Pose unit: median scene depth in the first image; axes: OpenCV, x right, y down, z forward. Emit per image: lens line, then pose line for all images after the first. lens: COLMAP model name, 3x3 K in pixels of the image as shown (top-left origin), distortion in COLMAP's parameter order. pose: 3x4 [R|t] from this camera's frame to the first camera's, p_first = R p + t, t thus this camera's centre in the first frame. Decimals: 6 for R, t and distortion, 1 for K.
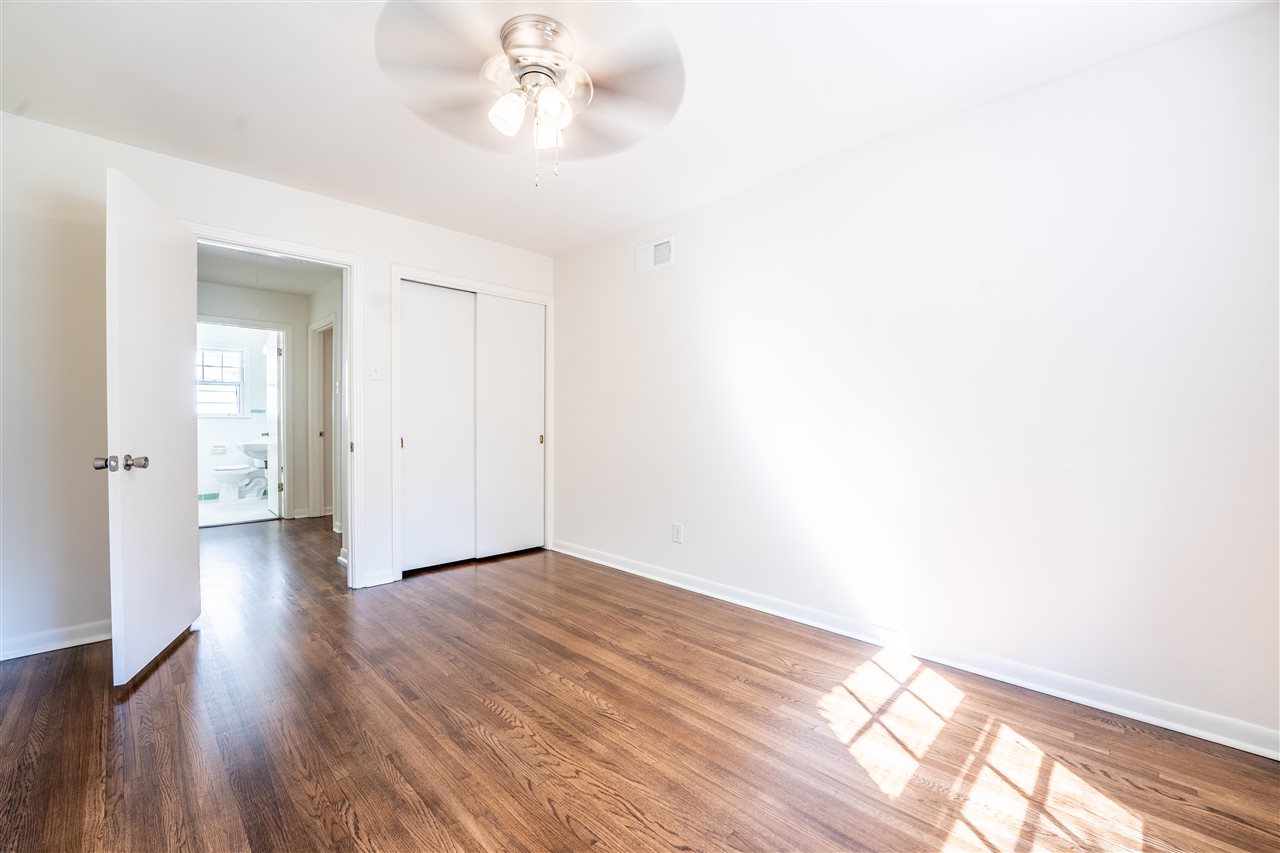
lens RADIAL K [[521.0, 0, 637.7], [0, 521.0, 429.7], [0, 0, 1]] dist [-0.024275, 0.000382]
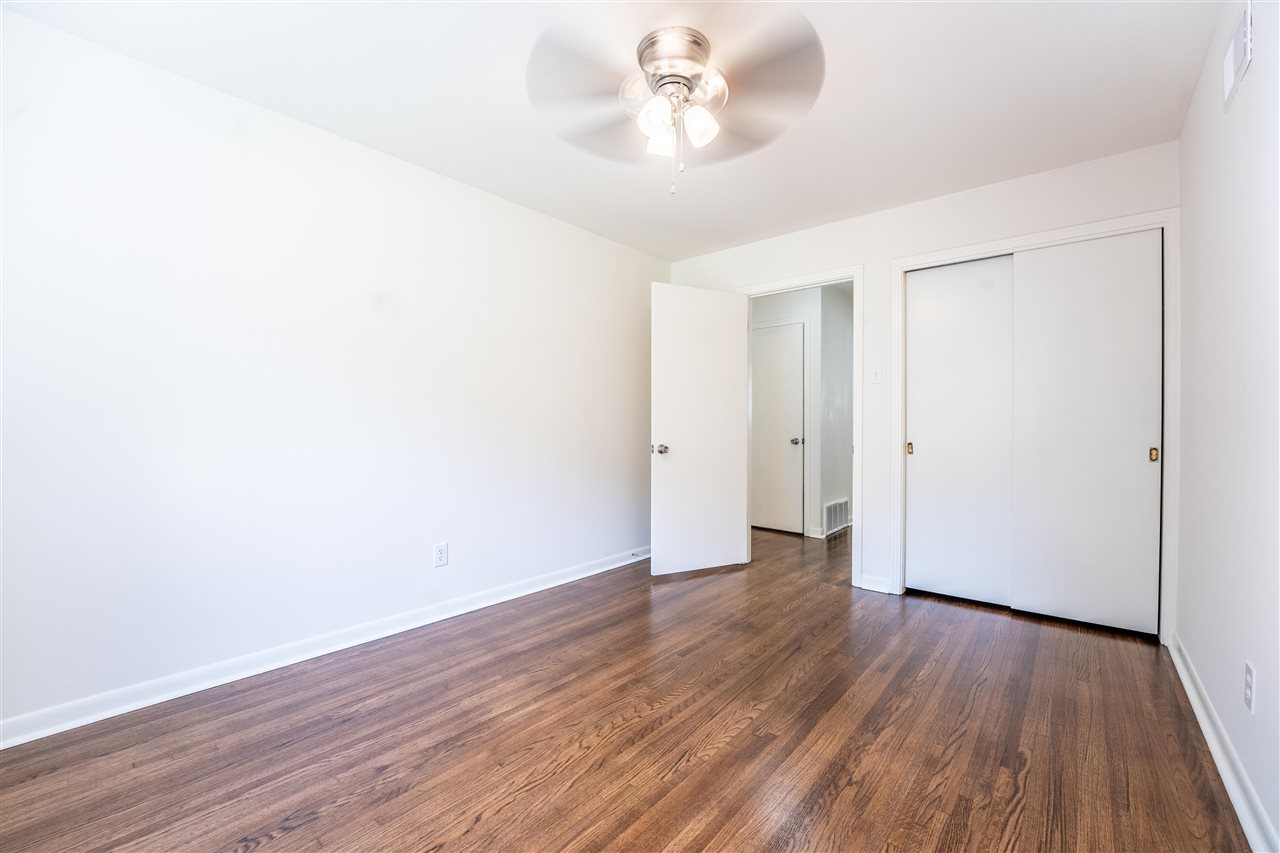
lens RADIAL K [[521.0, 0, 637.7], [0, 521.0, 429.7], [0, 0, 1]] dist [-0.024275, 0.000382]
pose [[0.069392, 0.004739, -0.997578, 0.723458], [-0.015617, 0.999871, 0.003664, -0.006648], [0.997467, 0.015325, 0.069457, 0.761319]]
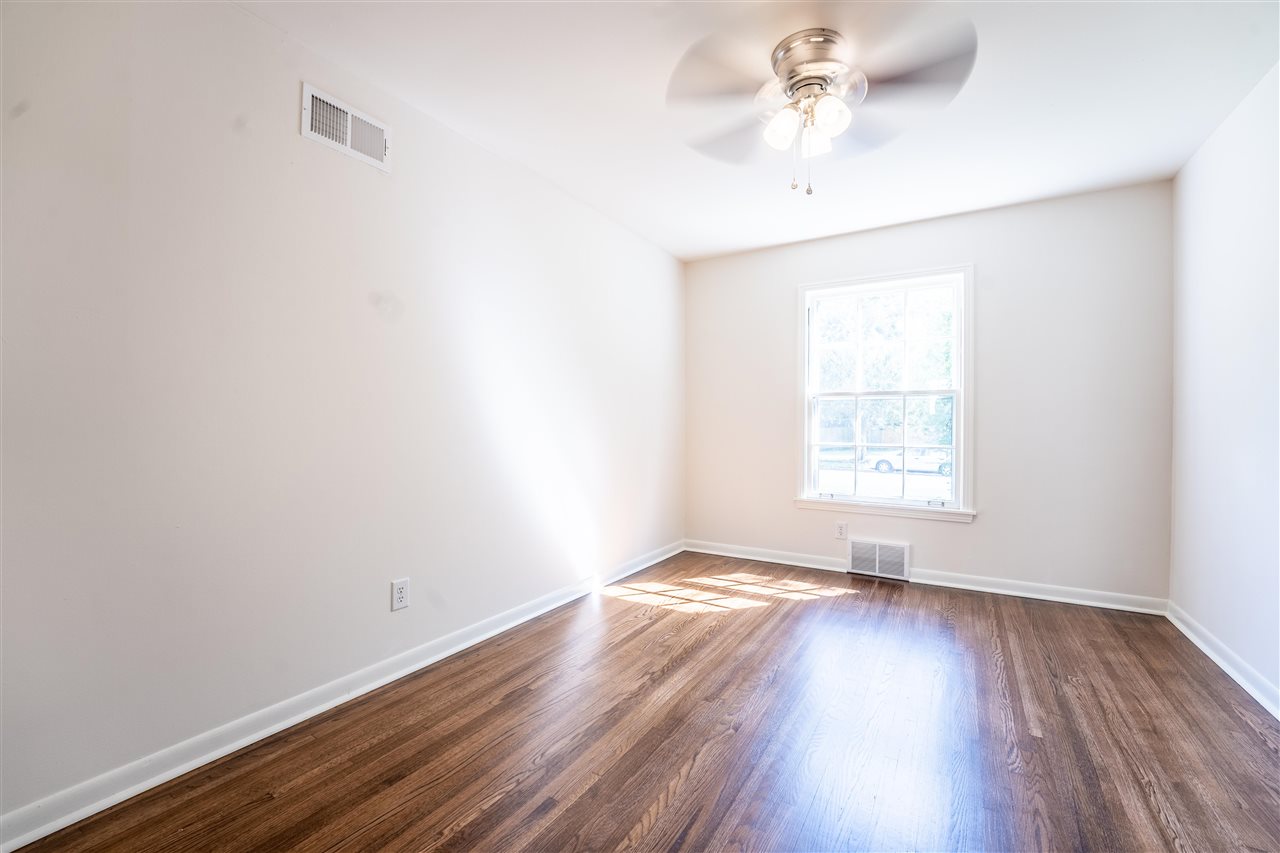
lens RADIAL K [[521.0, 0, 637.7], [0, 521.0, 429.7], [0, 0, 1]] dist [-0.024275, 0.000382]
pose [[-0.222851, -0.017990, 0.974686, -0.989663], [0.010269, 0.999731, 0.020800, -0.026370], [-0.974798, 0.014644, -0.222606, 1.377344]]
